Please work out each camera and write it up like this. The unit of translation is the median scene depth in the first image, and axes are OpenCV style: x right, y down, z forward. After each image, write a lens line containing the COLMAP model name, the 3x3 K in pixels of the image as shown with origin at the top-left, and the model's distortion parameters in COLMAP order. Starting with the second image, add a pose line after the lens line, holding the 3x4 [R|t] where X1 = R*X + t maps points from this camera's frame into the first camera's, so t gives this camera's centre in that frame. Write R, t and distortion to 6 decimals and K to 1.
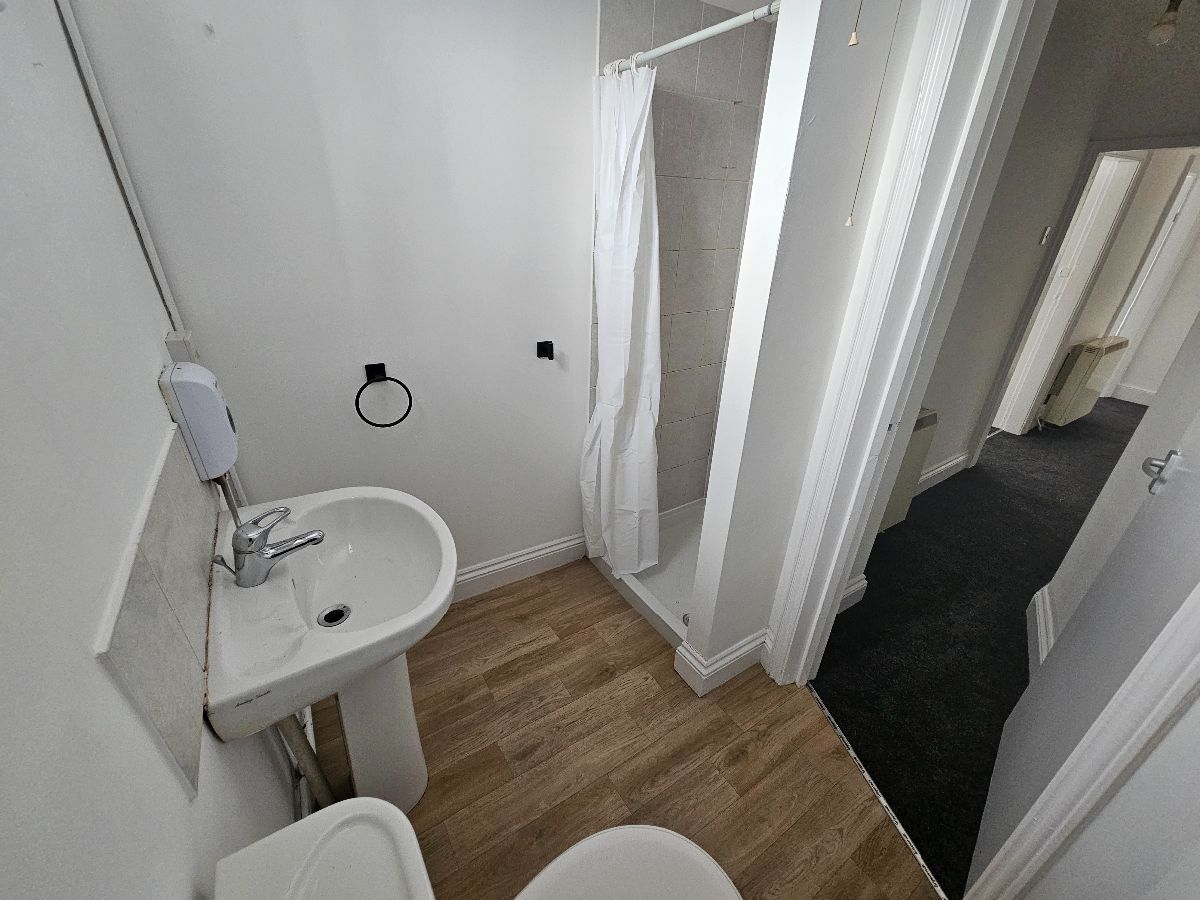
lens RADIAL K [[487.3, 0, 594.4], [0, 487.3, 445.8], [0, 0, 1]] dist [-0.001624, -0.000478]
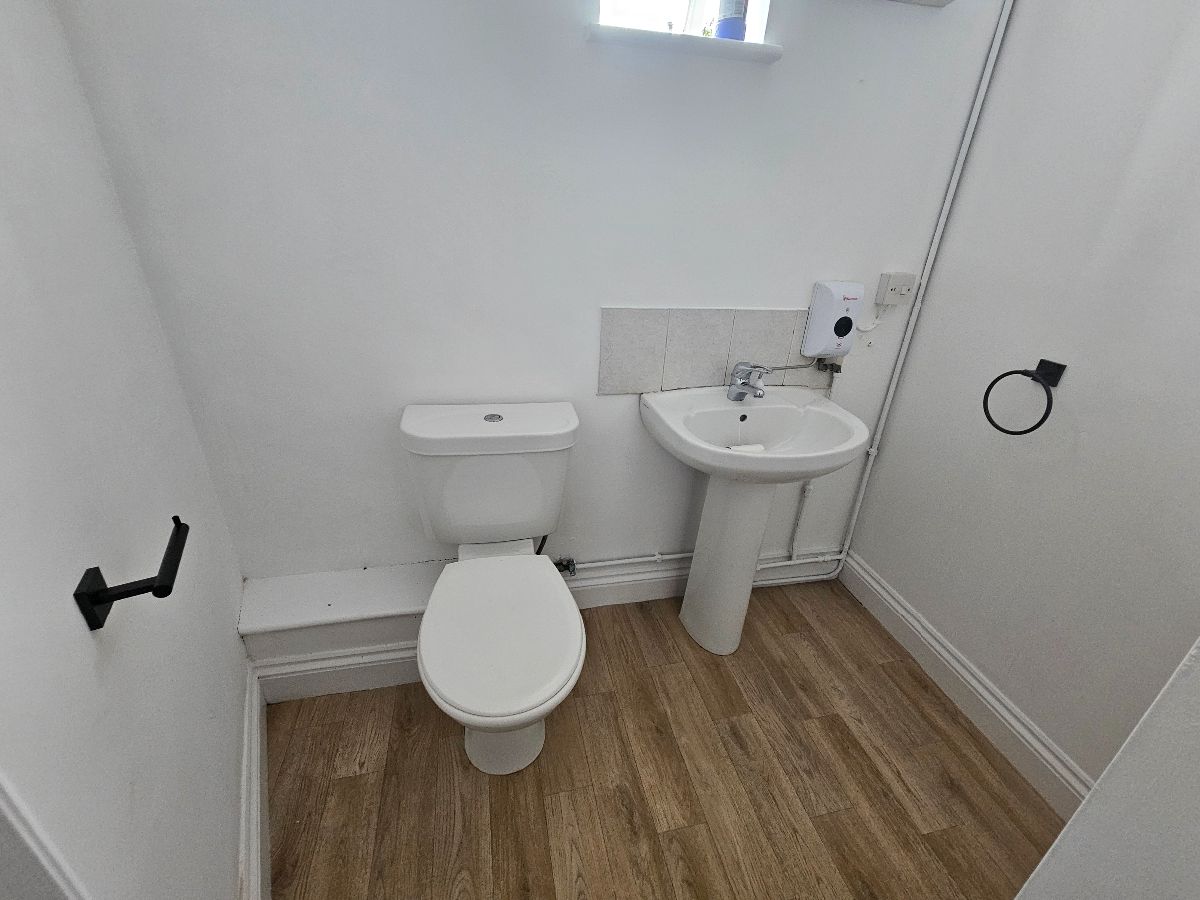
lens RADIAL K [[487.3, 0, 594.4], [0, 487.3, 445.8], [0, 0, 1]] dist [-0.001624, -0.000478]
pose [[-0.343382, 0.348244, -0.872247, 0.518636], [-0.459117, 0.747947, 0.479360, -0.095089], [0.819329, 0.565067, -0.096947, 0.501626]]
